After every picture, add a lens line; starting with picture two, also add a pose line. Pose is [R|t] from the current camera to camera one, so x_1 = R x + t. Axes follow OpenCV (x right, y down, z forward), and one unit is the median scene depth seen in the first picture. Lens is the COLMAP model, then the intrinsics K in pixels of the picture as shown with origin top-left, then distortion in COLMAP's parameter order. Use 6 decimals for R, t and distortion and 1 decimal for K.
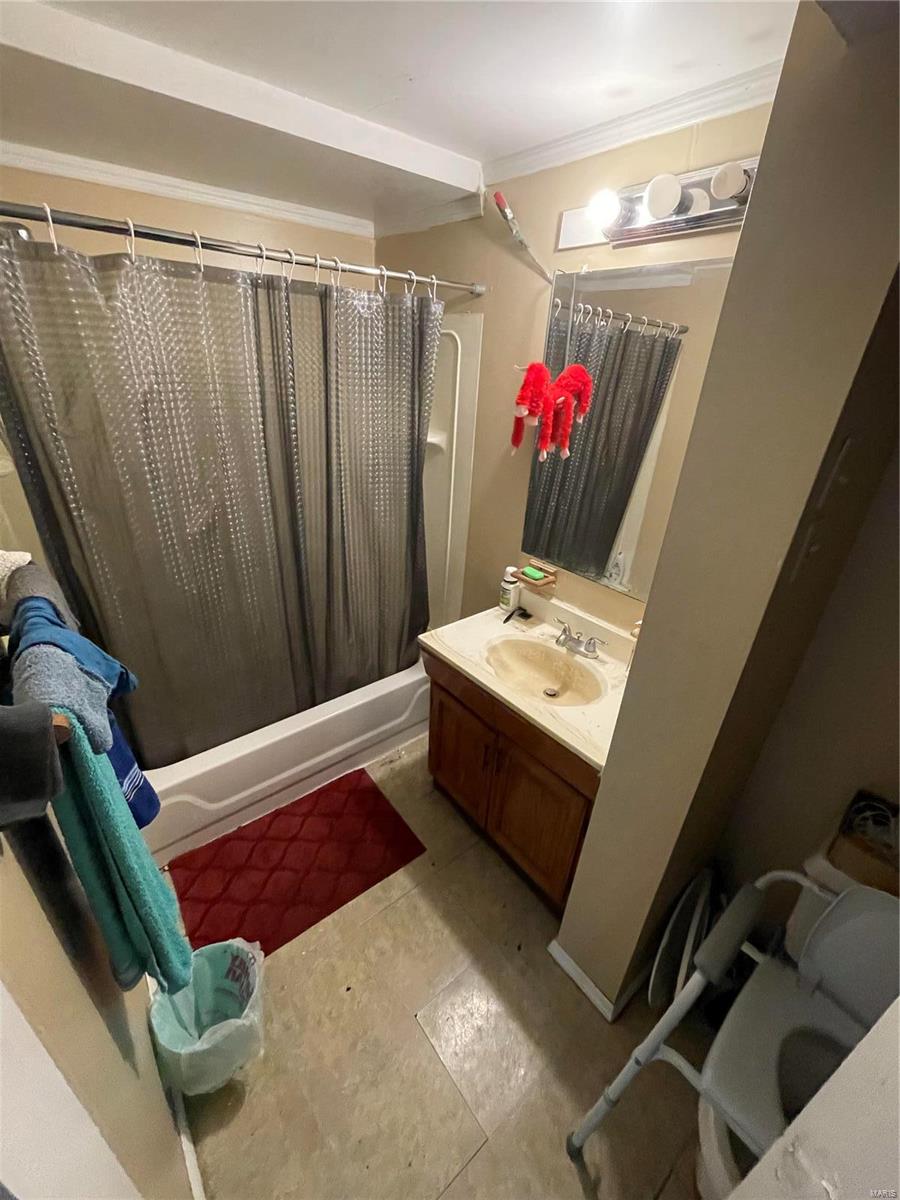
lens RADIAL K [[481.8, 0, 450.0], [0, 481.8, 600.0], [0, 0, 1]] dist [0.000017, -0.000002]
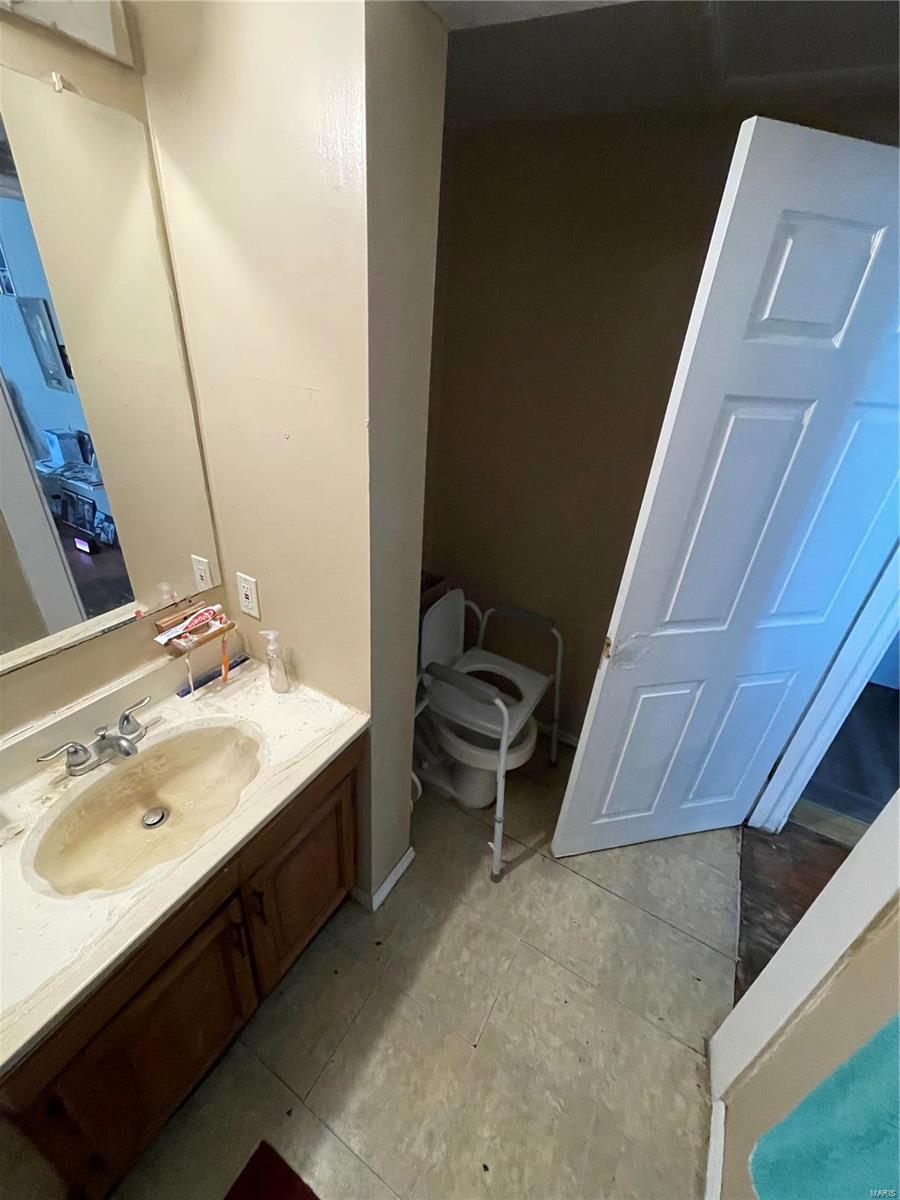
lens RADIAL K [[481.8, 0, 450.0], [0, 481.8, 600.0], [0, 0, 1]] dist [0.000017, -0.000002]
pose [[-0.346473, -0.512881, 0.785436, -0.285390], [0.332162, 0.715972, 0.614046, -0.281394], [-0.877282, 0.473643, -0.077706, 0.592334]]
